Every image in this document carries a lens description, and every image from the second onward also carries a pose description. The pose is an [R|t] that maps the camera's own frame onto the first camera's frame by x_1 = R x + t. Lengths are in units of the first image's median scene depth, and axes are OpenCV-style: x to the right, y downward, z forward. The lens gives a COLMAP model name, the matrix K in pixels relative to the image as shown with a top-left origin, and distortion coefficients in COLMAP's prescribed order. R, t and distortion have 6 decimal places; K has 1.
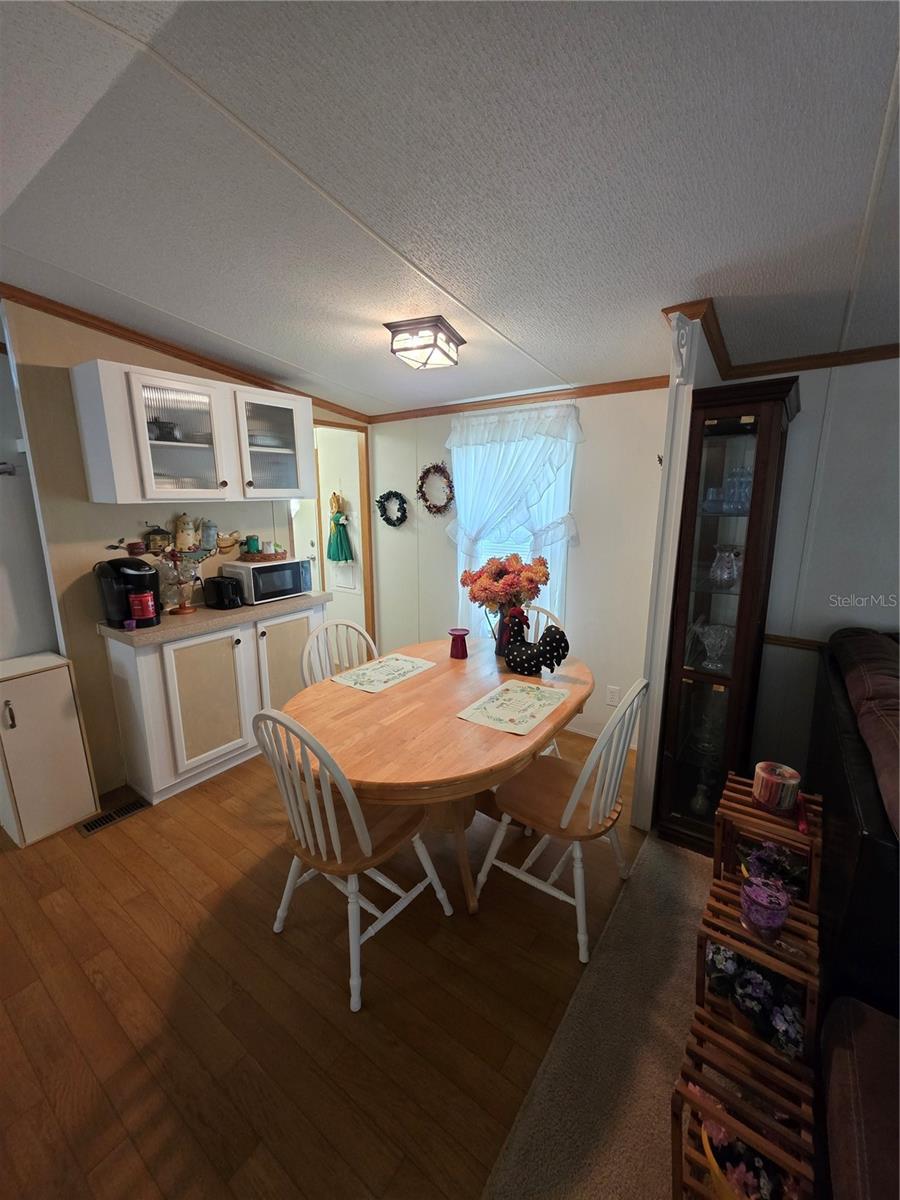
lens RADIAL K [[486.4, 0, 453.1], [0, 486.4, 595.4], [0, 0, 1]] dist [0.014443, 0.000066]
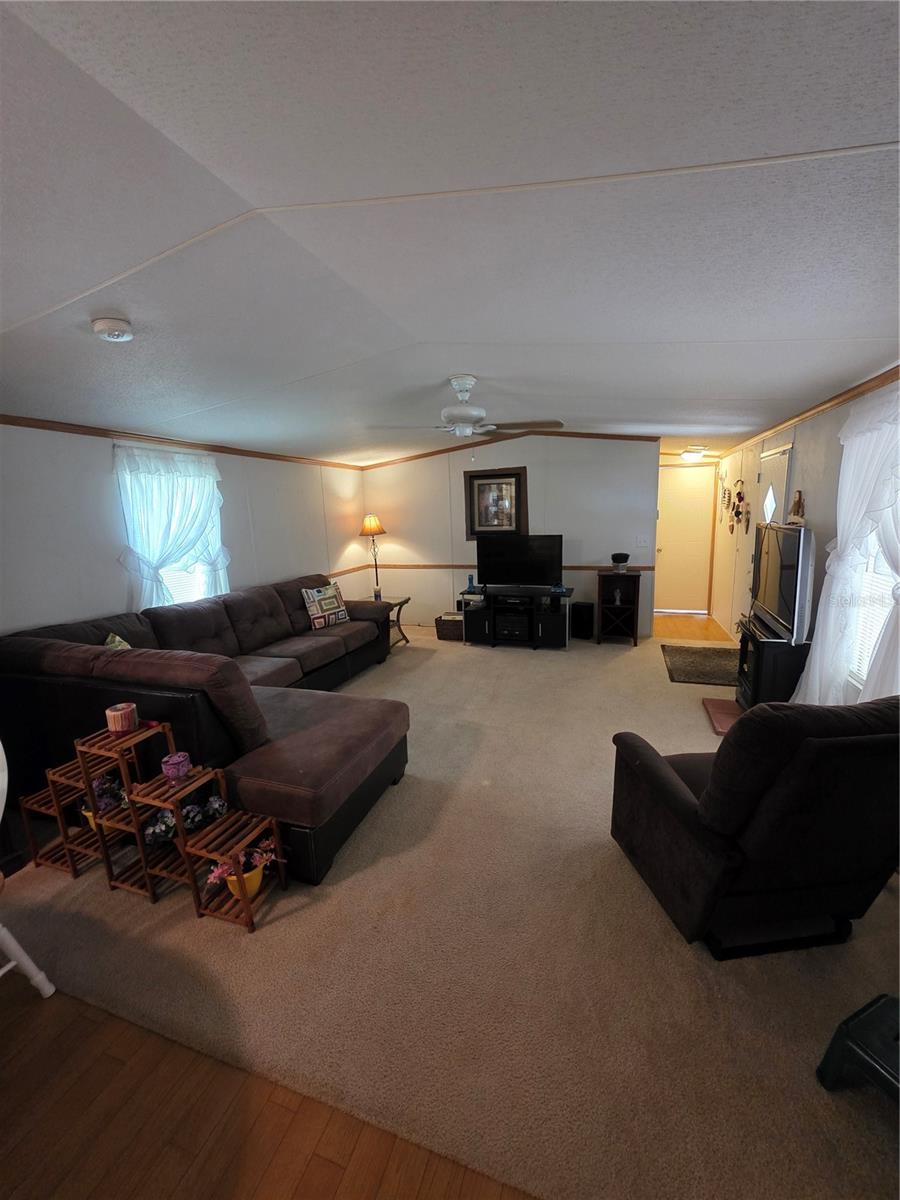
lens RADIAL K [[478.1, 0, 450.3], [0, 478.1, 602.0], [0, 0, 1]] dist [-0.002149, 0.000151]
pose [[-0.283900, -0.167346, 0.944138, -0.507637], [0.238147, 0.941493, 0.238488, -0.026713], [-0.928809, 0.292550, -0.227437, 0.164924]]
